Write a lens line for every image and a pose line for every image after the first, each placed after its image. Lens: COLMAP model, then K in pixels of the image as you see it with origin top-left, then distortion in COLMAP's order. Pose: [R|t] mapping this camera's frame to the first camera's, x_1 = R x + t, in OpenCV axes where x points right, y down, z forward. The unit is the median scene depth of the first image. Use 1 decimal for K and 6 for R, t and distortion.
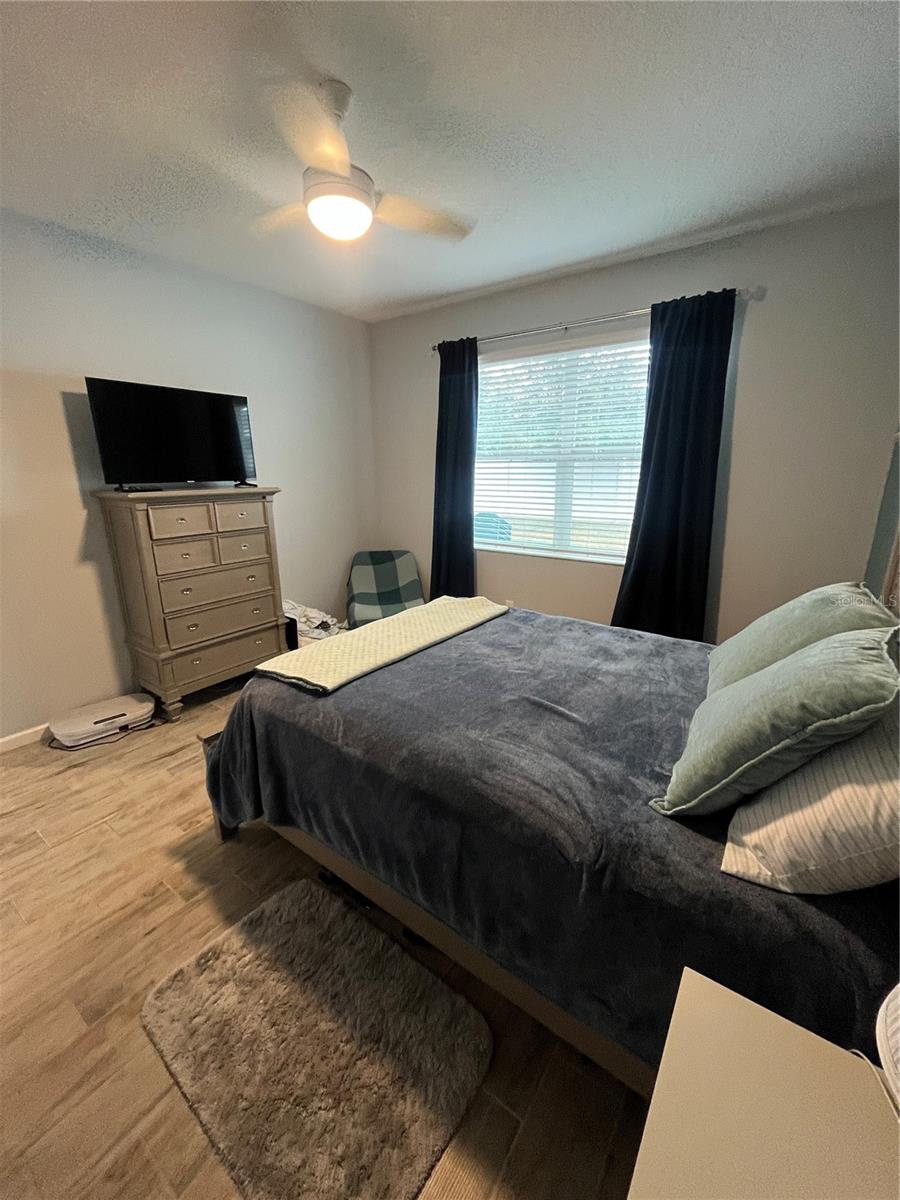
lens RADIAL K [[482.4, 0, 446.7], [0, 482.4, 600.6], [0, 0, 1]] dist [-0.004247, 0.000888]
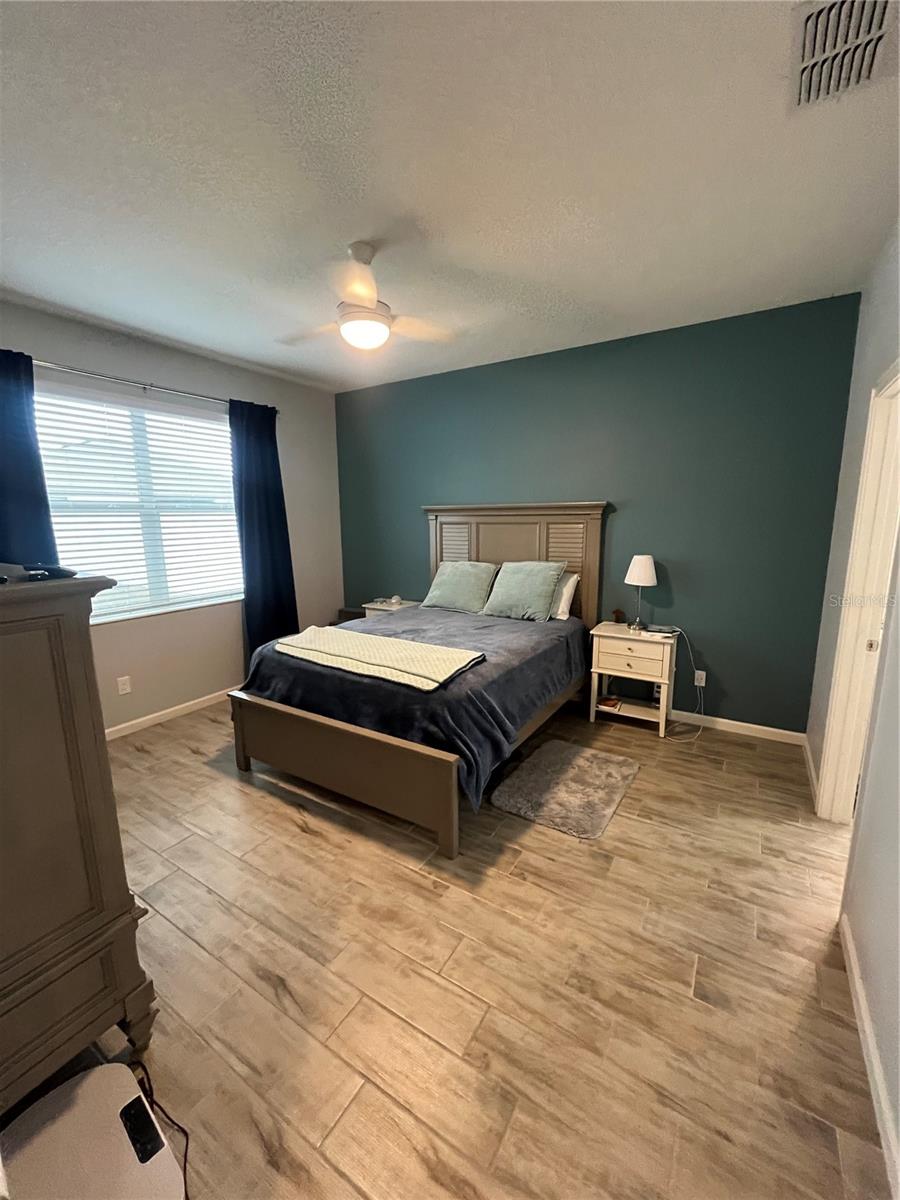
lens RADIAL K [[482.4, 0, 448.8], [0, 482.4, 602.8], [0, 0, 1]] dist [-0.004247, 0.000888]
pose [[-0.062878, -0.170824, 0.983293, -1.027049], [0.275783, 0.943906, 0.181617, -0.172396], [-0.959161, 0.282595, -0.012240, 0.625591]]
